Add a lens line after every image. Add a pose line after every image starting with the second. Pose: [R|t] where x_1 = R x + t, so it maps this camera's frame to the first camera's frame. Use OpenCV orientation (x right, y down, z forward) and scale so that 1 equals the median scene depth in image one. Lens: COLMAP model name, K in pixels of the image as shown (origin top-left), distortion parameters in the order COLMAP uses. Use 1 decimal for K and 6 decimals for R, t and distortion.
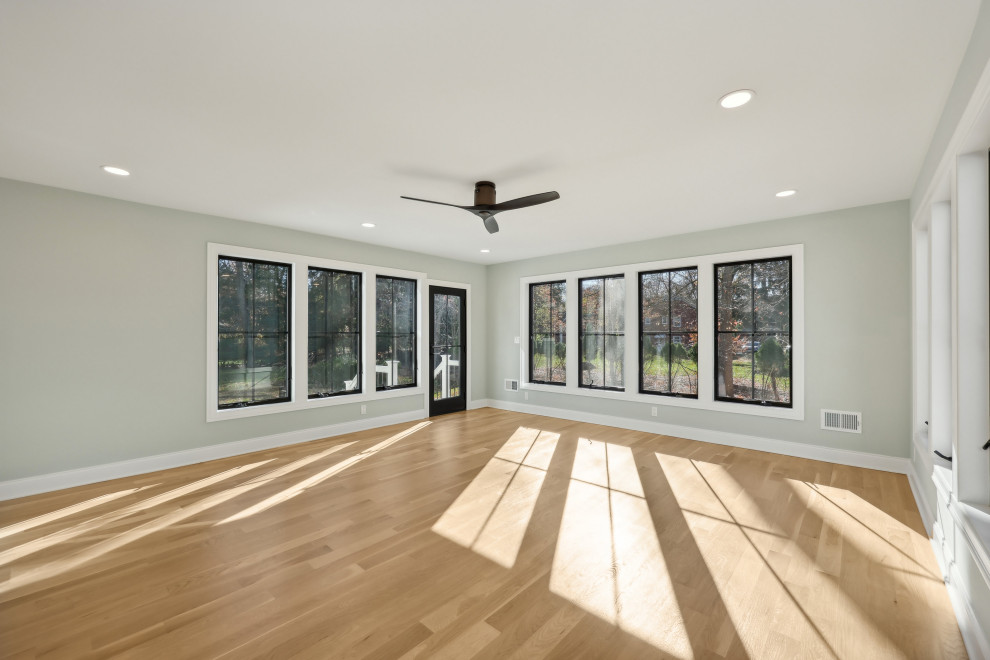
lens RADIAL K [[398.3, 0, 501.1], [0, 398.3, 329.9], [0, 0, 1]] dist [0.001768, -0.000164]
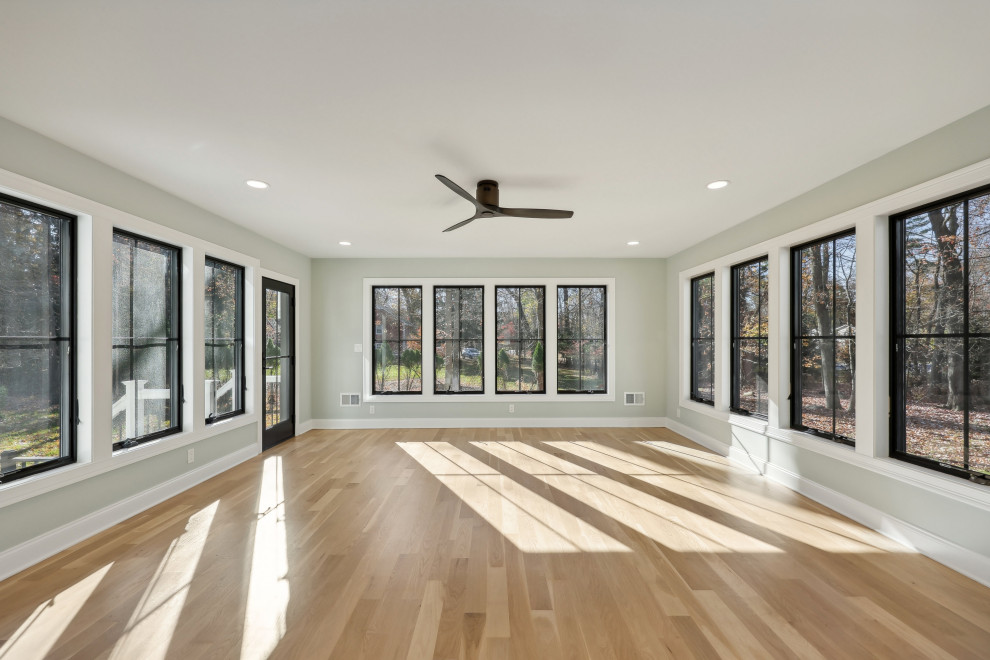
lens RADIAL K [[398.3, 0, 495.7], [0, 398.3, 338.7], [0, 0, 1]] dist [0.001768, -0.000164]
pose [[0.747580, 0.003257, 0.664164, -0.412946], [-0.006276, 0.999978, 0.002161, 0.001154], [-0.664142, -0.005783, 0.747584, 0.172850]]
